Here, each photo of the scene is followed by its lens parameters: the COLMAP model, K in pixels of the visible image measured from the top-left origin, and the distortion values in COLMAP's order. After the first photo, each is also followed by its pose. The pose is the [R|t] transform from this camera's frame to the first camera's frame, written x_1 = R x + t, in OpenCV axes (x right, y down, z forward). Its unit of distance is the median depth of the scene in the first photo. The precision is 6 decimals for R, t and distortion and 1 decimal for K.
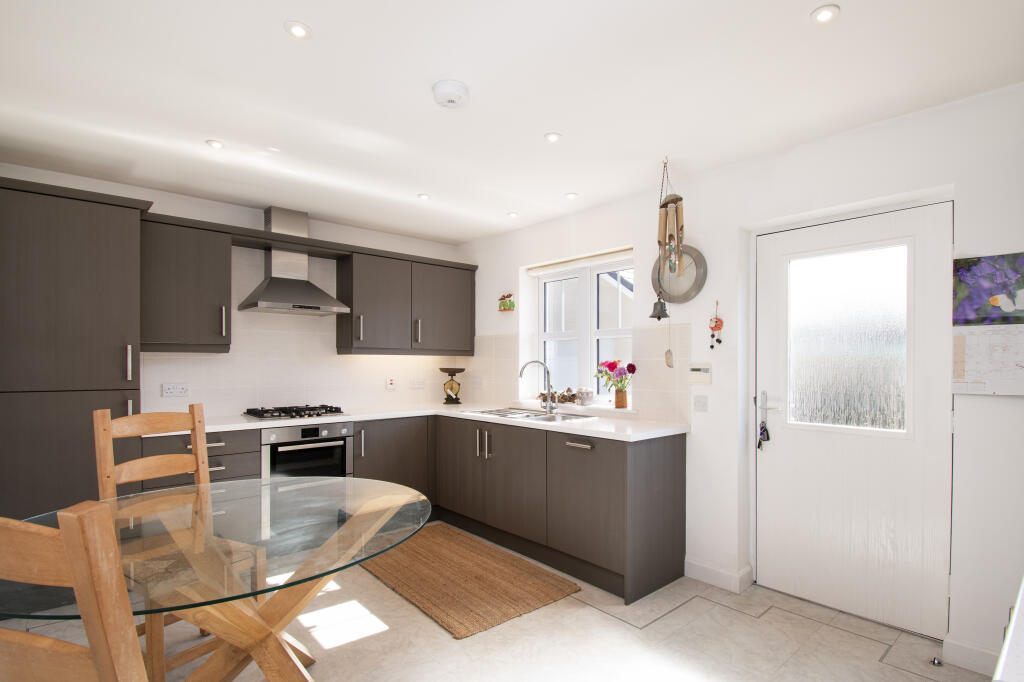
lens RADIAL K [[487.3, 0, 513.8], [0, 487.3, 367.0], [0, 0, 1]] dist [0.000775, -0.000076]
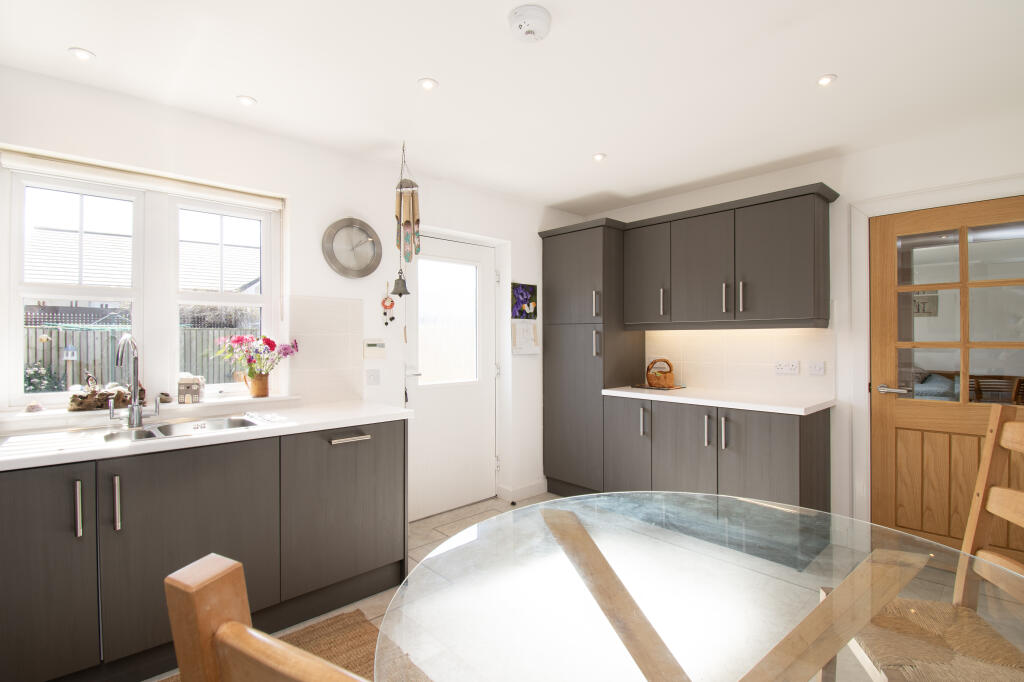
lens RADIAL K [[499.7, 0, 514.4], [0, 499.7, 336.6], [0, 0, 1]] dist [-0.000857, -0.000075]
pose [[-0.026562, 0.001007, 0.999647, -0.722636], [0.009113, 0.999958, -0.000765, -0.009528], [-0.999606, 0.009089, -0.026570, 0.754210]]
